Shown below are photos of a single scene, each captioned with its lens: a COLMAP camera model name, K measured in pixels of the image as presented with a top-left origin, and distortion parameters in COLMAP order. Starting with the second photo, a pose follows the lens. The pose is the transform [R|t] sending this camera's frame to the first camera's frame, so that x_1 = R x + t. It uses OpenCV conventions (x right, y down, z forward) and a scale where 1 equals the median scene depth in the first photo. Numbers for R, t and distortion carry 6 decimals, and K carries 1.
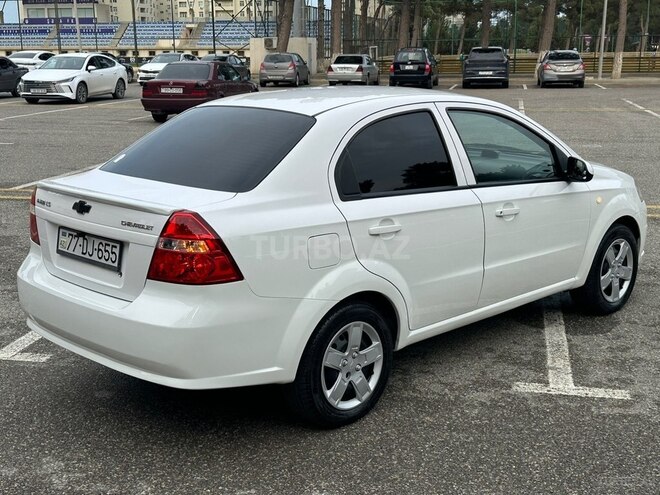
lens RADIAL K [[862.7, 0, 364.8], [0, 862.7, 262.4], [0, 0, 1]] dist [0.095105, 0.000000]
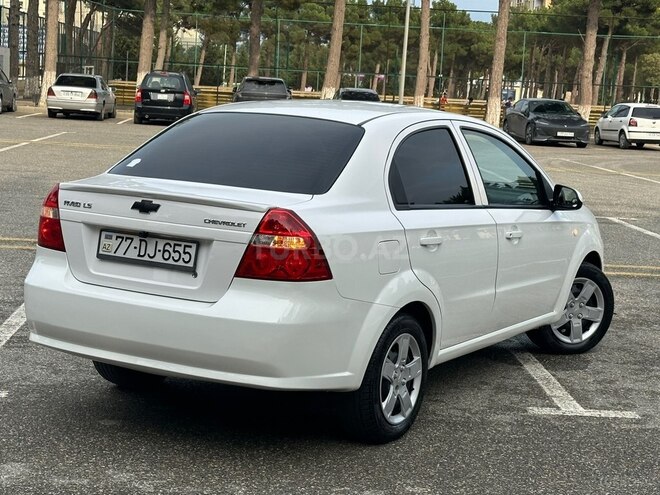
lens RADIAL K [[1197.8, 0, 388.6], [0, 1197.8, 294.4], [0, 0, 1]] dist [0.058943, 0.000000]
pose [[0.963331, 0.011609, 0.268064, -0.392463], [0.005777, 0.997935, -0.063975, 0.110843], [-0.268253, 0.063178, 0.961275, -0.307333]]
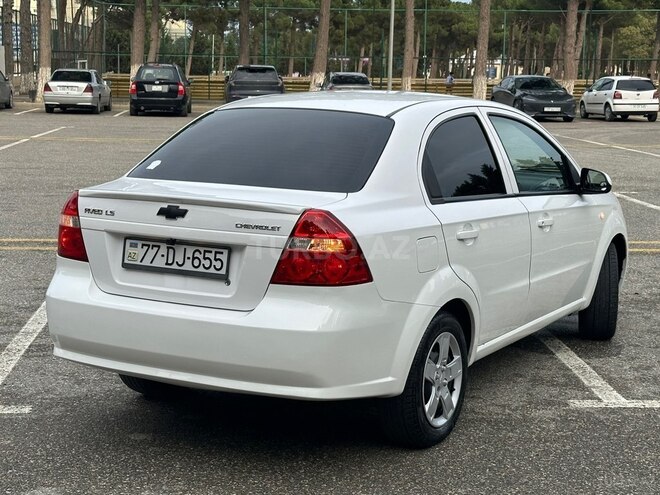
lens RADIAL K [[1158.9, 0, 380.0], [0, 1158.9, 278.0], [0, 0, 1]] dist [0.090334, 0.000000]
pose [[0.963170, -0.027684, 0.267463, -0.413148], [0.044635, 0.997347, -0.057507, 0.078783], [-0.265162, 0.067328, 0.961850, -0.201680]]
